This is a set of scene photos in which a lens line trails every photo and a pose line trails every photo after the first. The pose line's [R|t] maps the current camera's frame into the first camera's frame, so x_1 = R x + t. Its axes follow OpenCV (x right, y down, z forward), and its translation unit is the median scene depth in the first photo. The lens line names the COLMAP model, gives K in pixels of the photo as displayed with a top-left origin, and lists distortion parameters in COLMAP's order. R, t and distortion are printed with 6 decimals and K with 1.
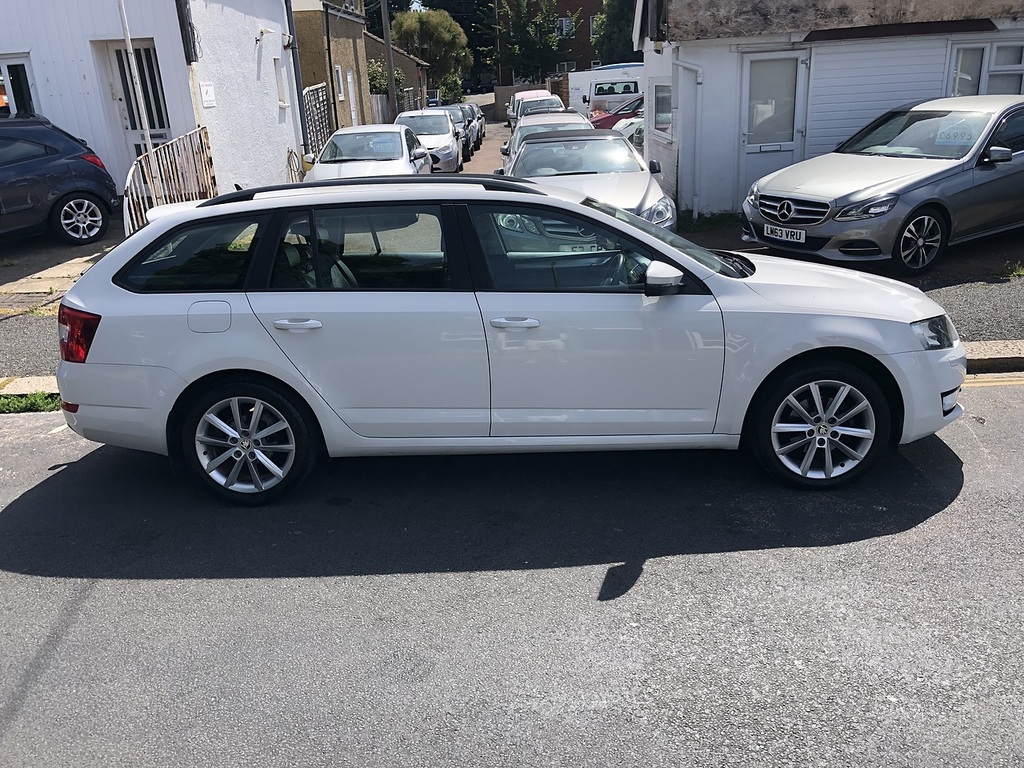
lens RADIAL K [[837.4, 0, 516.9], [0, 837.4, 384.1], [0, 0, 1]] dist [0.011961, 0.008474]
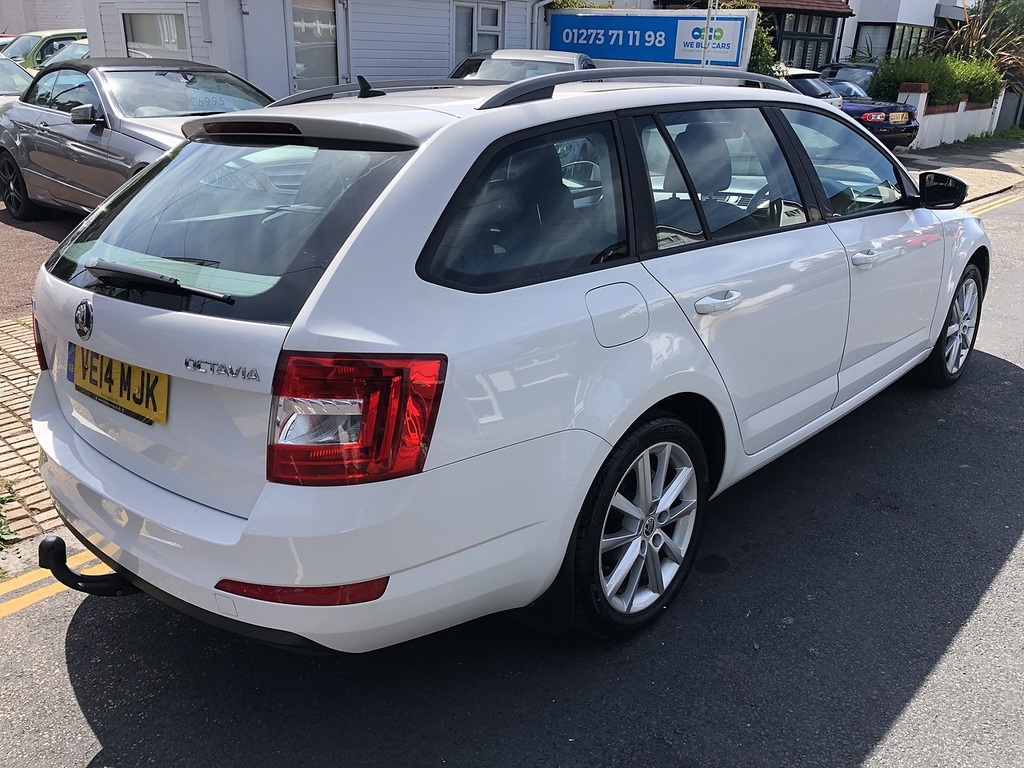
lens RADIAL K [[837.4, 0, 516.9], [0, 837.4, 384.1], [0, 0, 1]] dist [0.011961, 0.008474]
pose [[0.644449, -0.217731, 0.732993, -0.773509], [0.196293, 0.973586, 0.116616, -0.106884], [-0.739023, 0.068728, 0.670166, 0.667582]]
